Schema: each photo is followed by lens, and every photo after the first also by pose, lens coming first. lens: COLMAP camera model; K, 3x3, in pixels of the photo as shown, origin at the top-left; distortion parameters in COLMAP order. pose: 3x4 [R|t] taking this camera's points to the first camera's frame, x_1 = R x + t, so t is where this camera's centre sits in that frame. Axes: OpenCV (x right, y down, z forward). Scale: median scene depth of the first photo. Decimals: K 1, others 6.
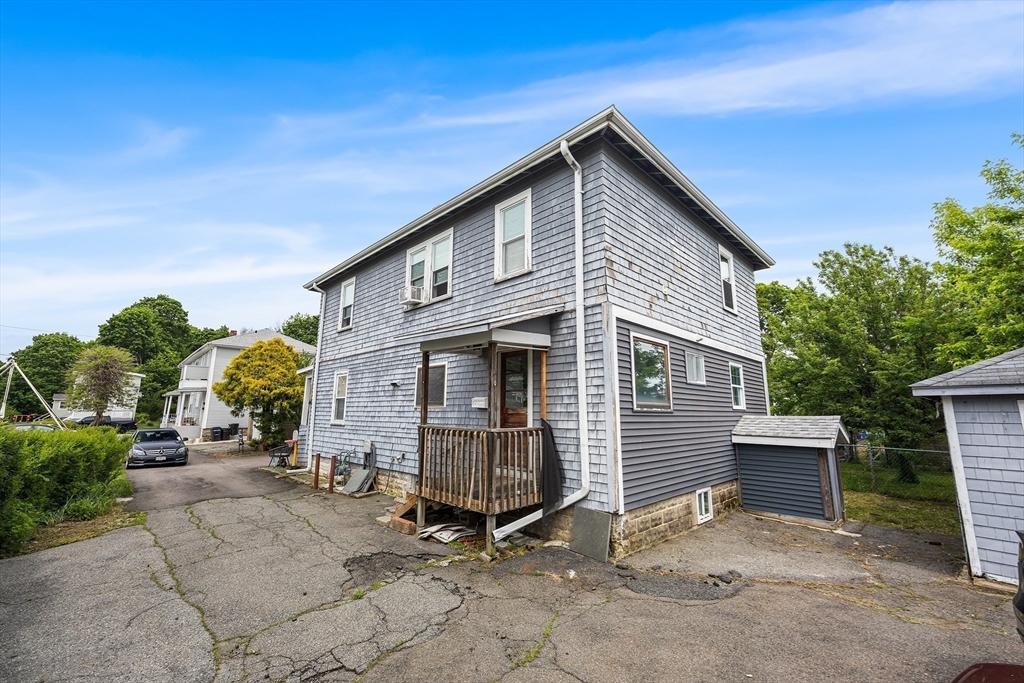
lens RADIAL K [[419.4, 0, 515.6], [0, 419.4, 334.2], [0, 0, 1]] dist [-0.000019, -0.000073]
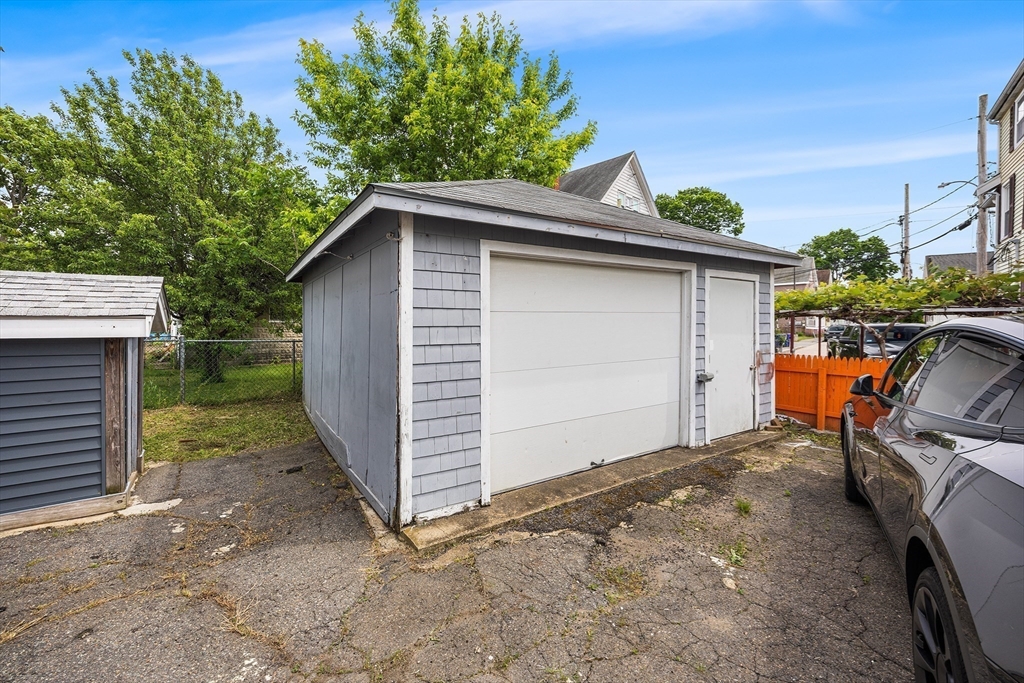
lens RADIAL K [[414.1, 0, 513.5], [0, 414.1, 322.8], [0, 0, 1]] dist [0.002143, 0.000349]
pose [[0.148045, -0.014260, 0.988878, 0.360190], [-0.179209, 0.982956, 0.041004, 0.161307], [-0.972608, -0.183286, 0.142966, 0.534883]]
